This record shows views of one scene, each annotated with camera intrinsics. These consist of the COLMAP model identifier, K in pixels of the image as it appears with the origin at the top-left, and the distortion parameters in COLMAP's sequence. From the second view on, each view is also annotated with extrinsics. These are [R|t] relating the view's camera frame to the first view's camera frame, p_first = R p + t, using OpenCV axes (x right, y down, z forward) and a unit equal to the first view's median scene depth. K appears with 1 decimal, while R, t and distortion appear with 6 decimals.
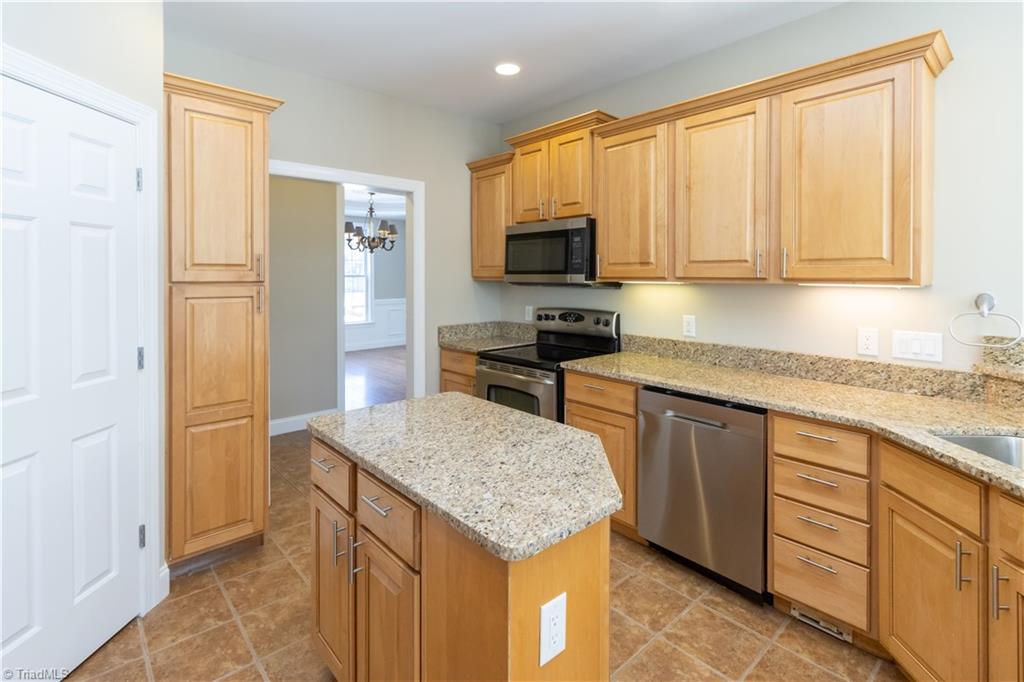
lens RADIAL K [[490.8, 0, 505.9], [0, 490.8, 275.3], [0, 0, 1]] dist [-0.003056, 0.000100]
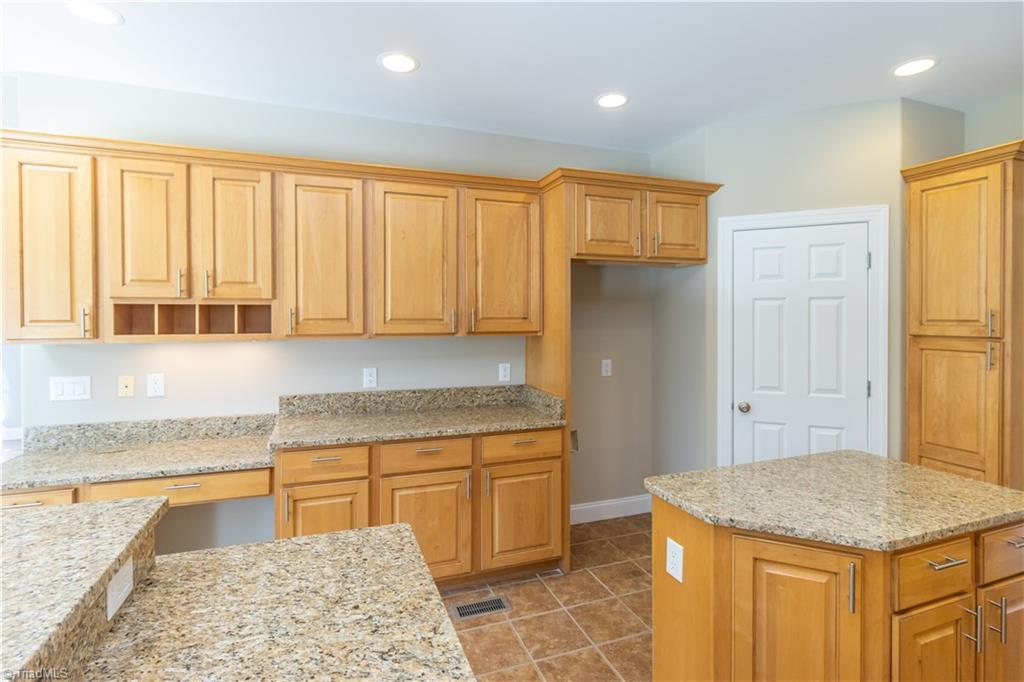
lens RADIAL K [[490.8, 0, 509.2], [0, 490.8, 322.5], [0, 0, 1]] dist [-0.003056, 0.000100]
pose [[-0.366247, 0.011212, -0.930450, 0.649991], [0.004500, 0.999937, 0.010278, -0.027065], [0.930507, -0.000422, -0.366275, 0.396168]]
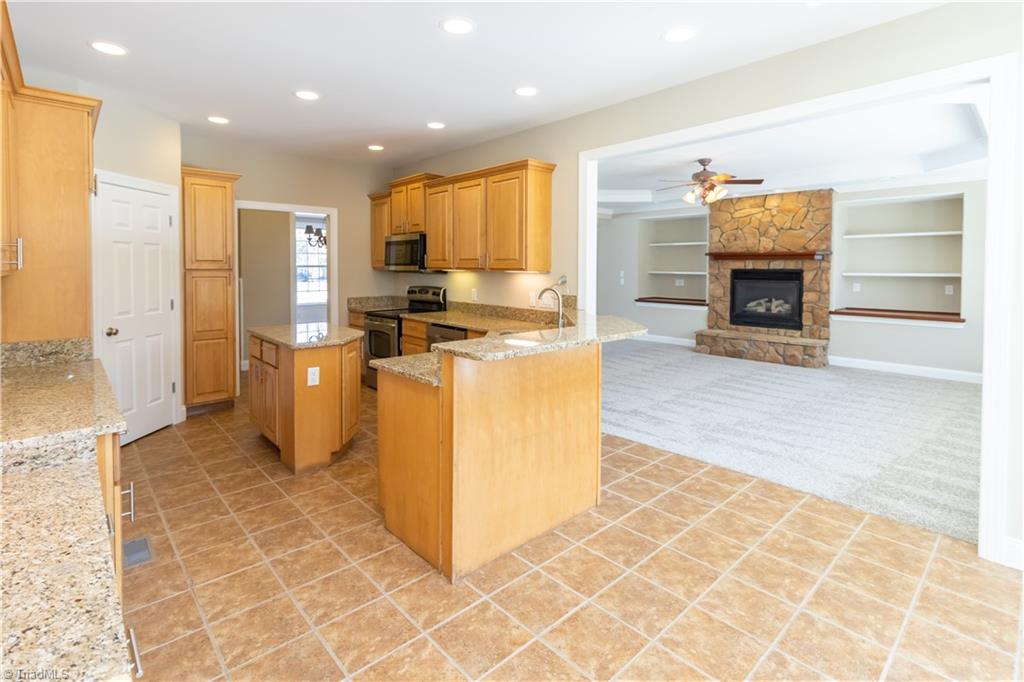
lens RADIAL K [[490.8, 0, 510.9], [0, 490.8, 274.4], [0, 0, 1]] dist [-0.003056, 0.000100]
pose [[0.999854, 0.002503, 0.016886, 0.489575], [-0.002806, 0.999834, 0.017982, -0.004136], [-0.016838, -0.018026, 0.999696, -0.816230]]
